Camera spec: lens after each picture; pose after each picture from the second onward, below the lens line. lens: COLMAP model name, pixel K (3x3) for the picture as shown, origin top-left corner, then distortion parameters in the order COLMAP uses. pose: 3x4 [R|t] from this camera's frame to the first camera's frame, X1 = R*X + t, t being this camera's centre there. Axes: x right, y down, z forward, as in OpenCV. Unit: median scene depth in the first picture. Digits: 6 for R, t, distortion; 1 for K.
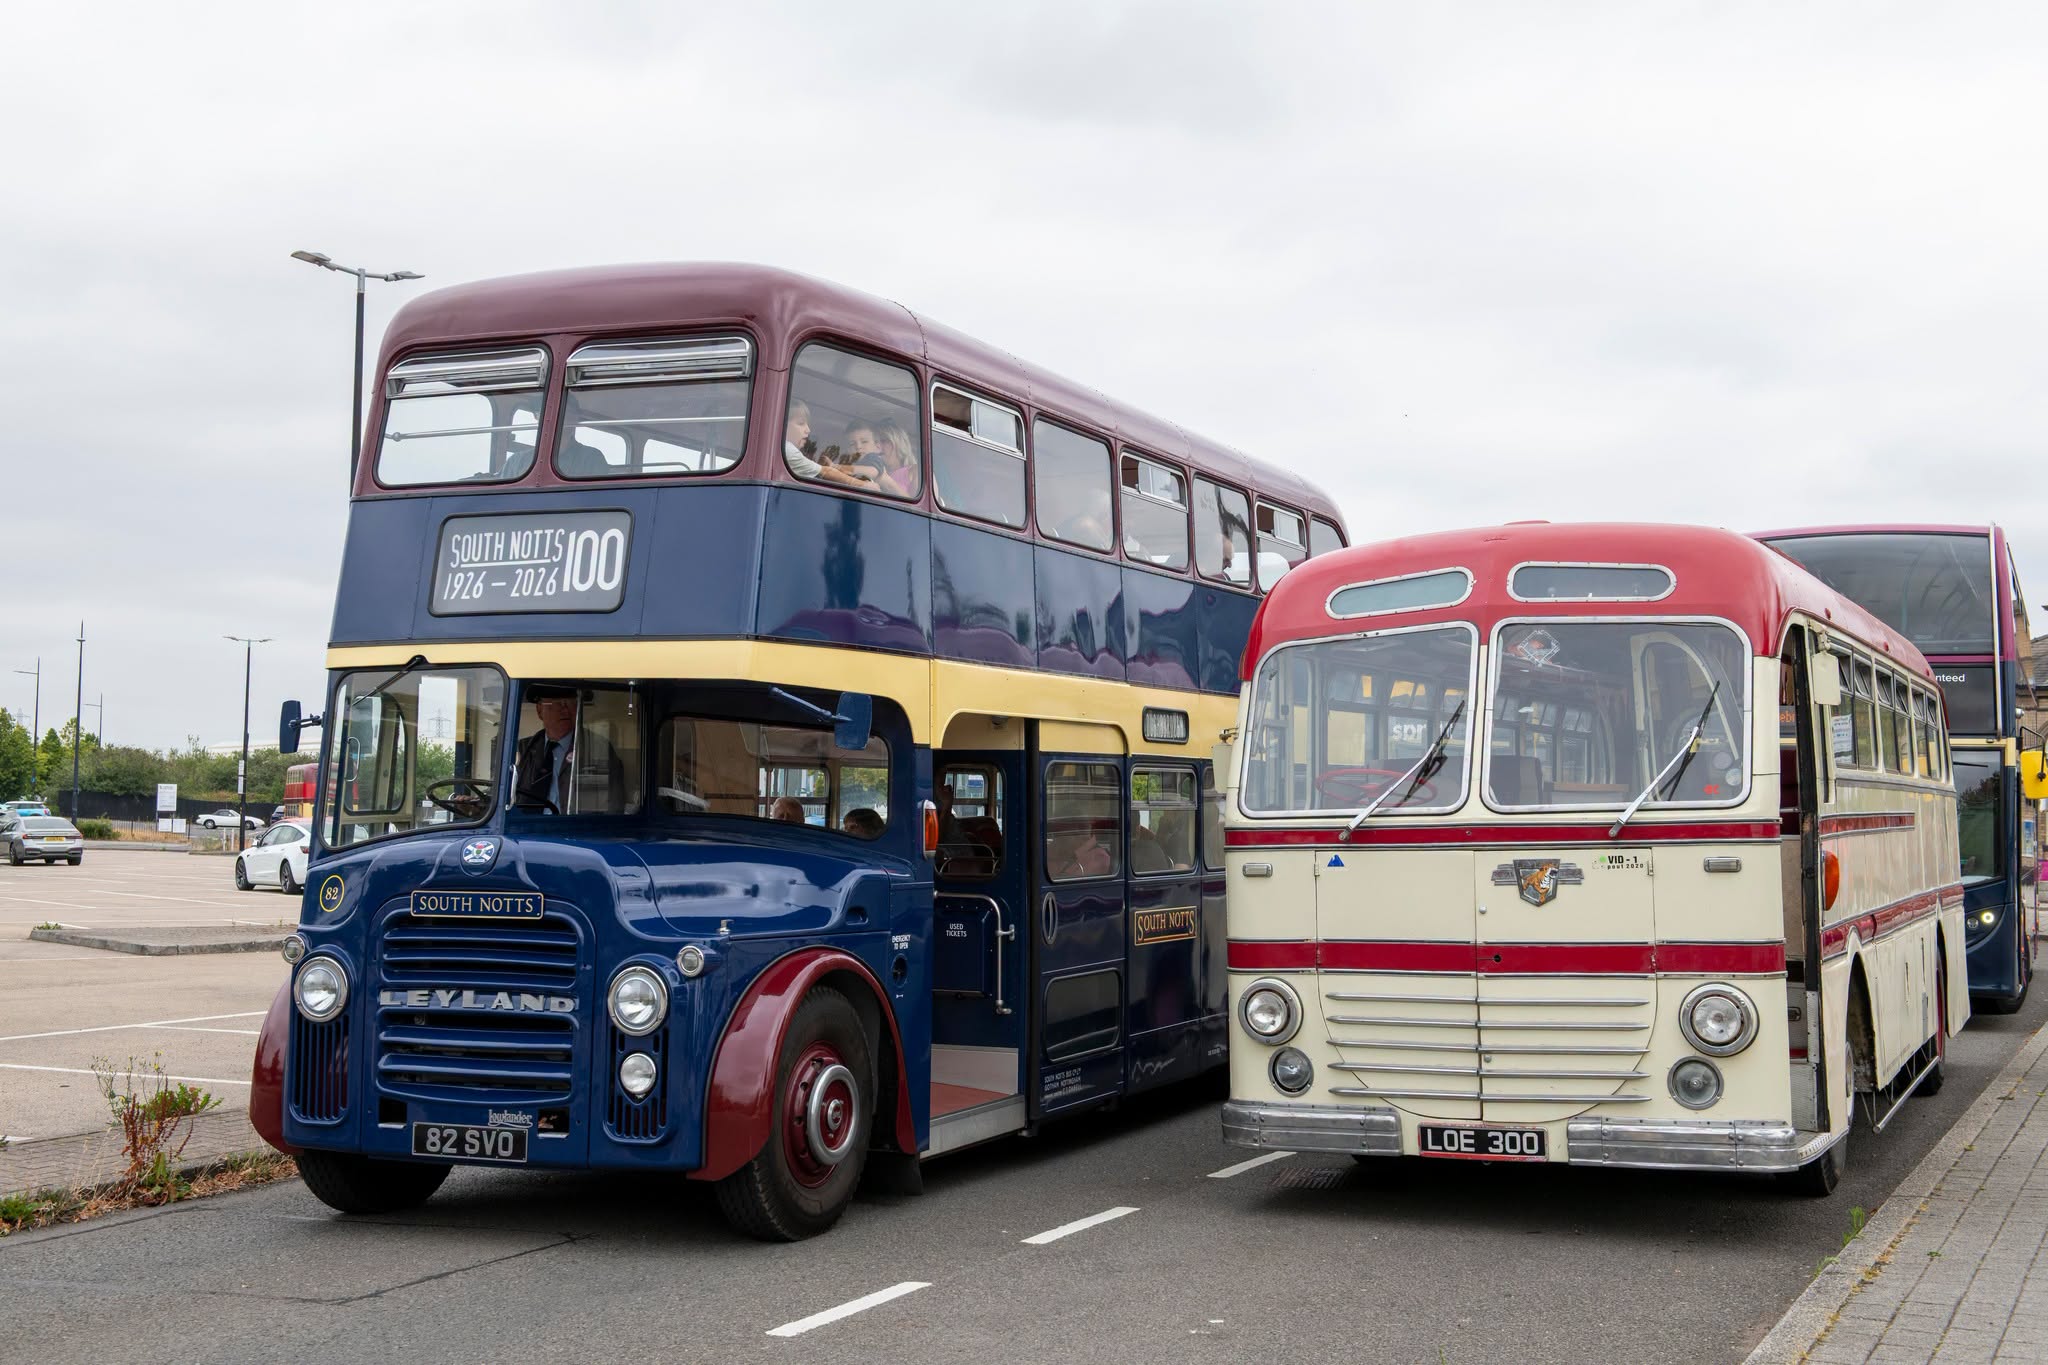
lens RADIAL K [[2485.8, 0, 1027.9], [0, 2485.8, 678.4], [0, 0, 1]] dist [0.099887, 0.030125]
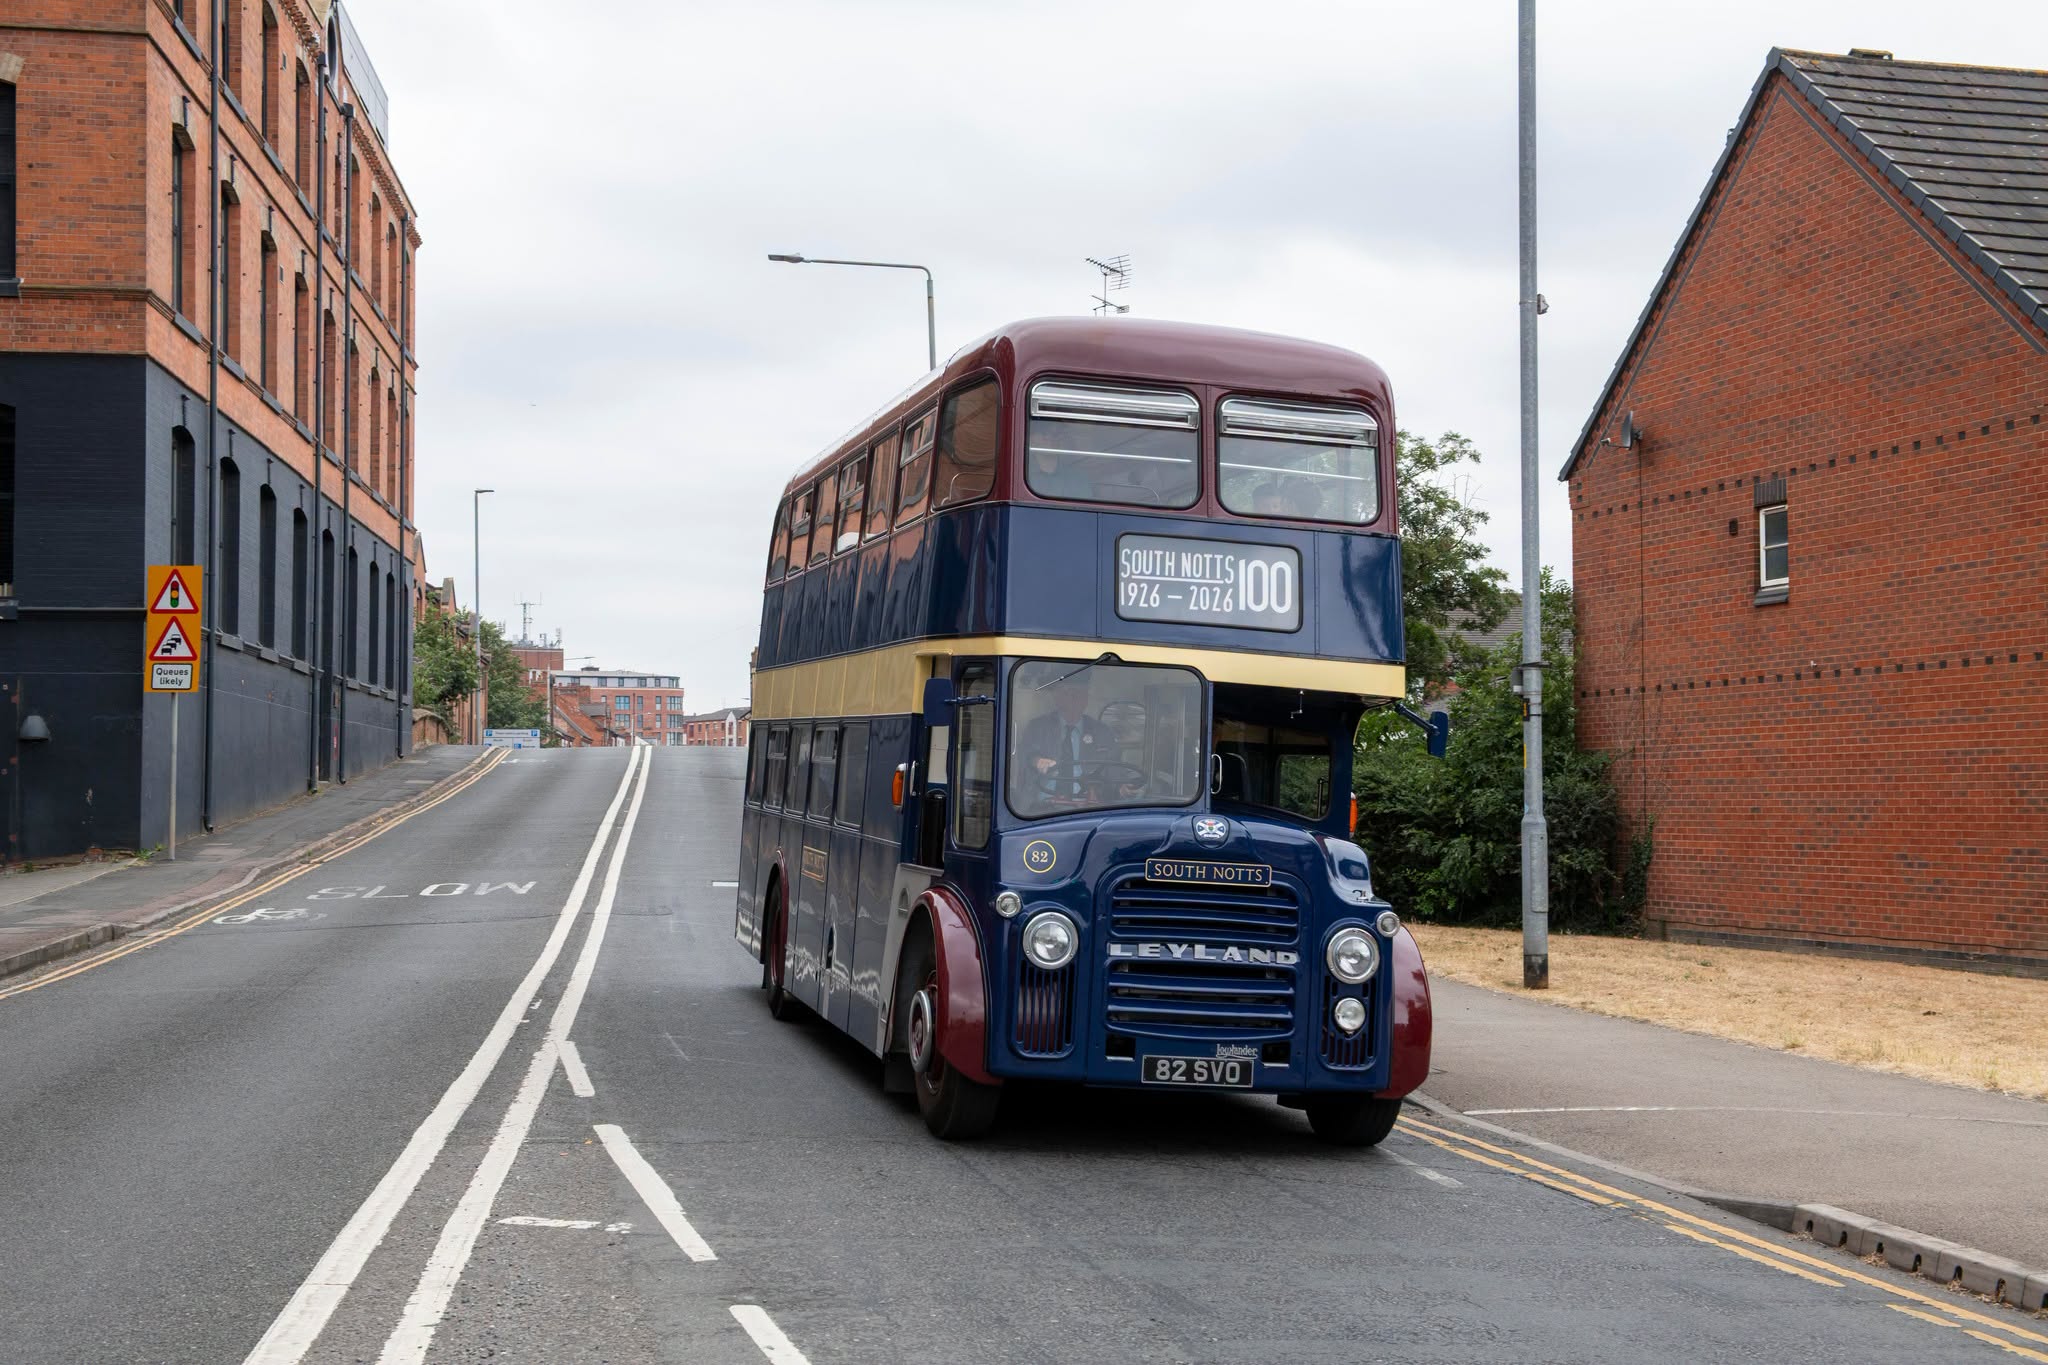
lens RADIAL K [[2485.8, 0, 1027.9], [0, 2485.8, 678.4], [0, 0, 1]] dist [0.099887, 0.030125]
pose [[0.825587, 0.063831, 0.560652, -0.939893], [-0.085847, 0.996224, 0.012992, -0.009207], [-0.557706, -0.058857, 0.827949, 0.073458]]
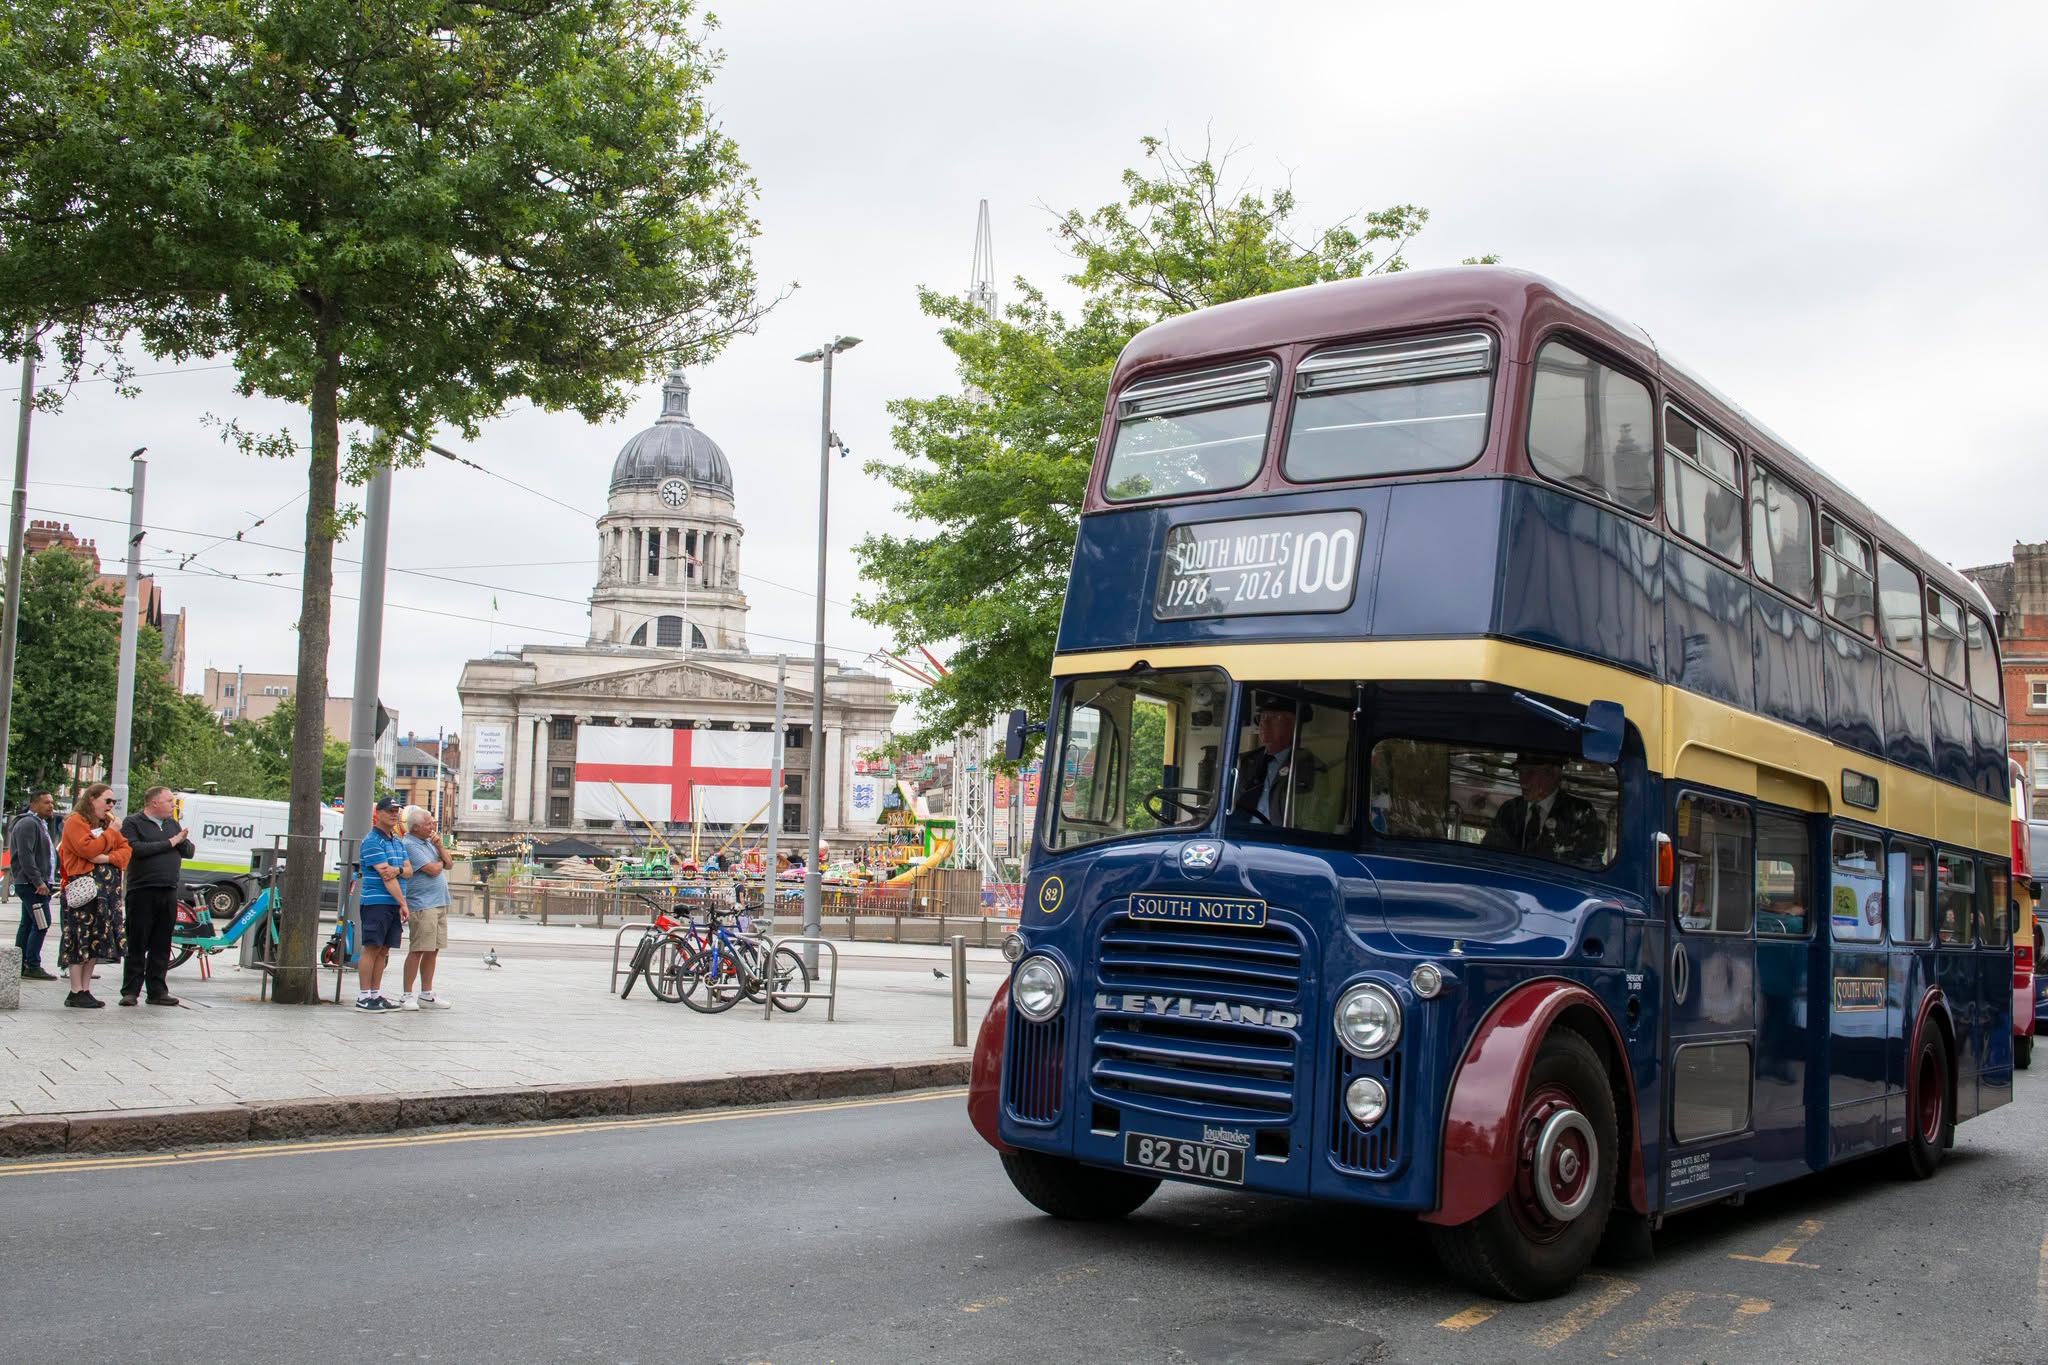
lens RADIAL K [[1888.2, 0, 1026.2], [0, 1888.2, 678.1], [0, 0, 1]] dist [0.025794, 0.001634]
pose [[0.963962, 0.018379, -0.265403, -0.089604], [-0.037107, 0.997148, -0.065722, 0.050611], [0.263439, 0.073201, 0.961895, 0.267803]]
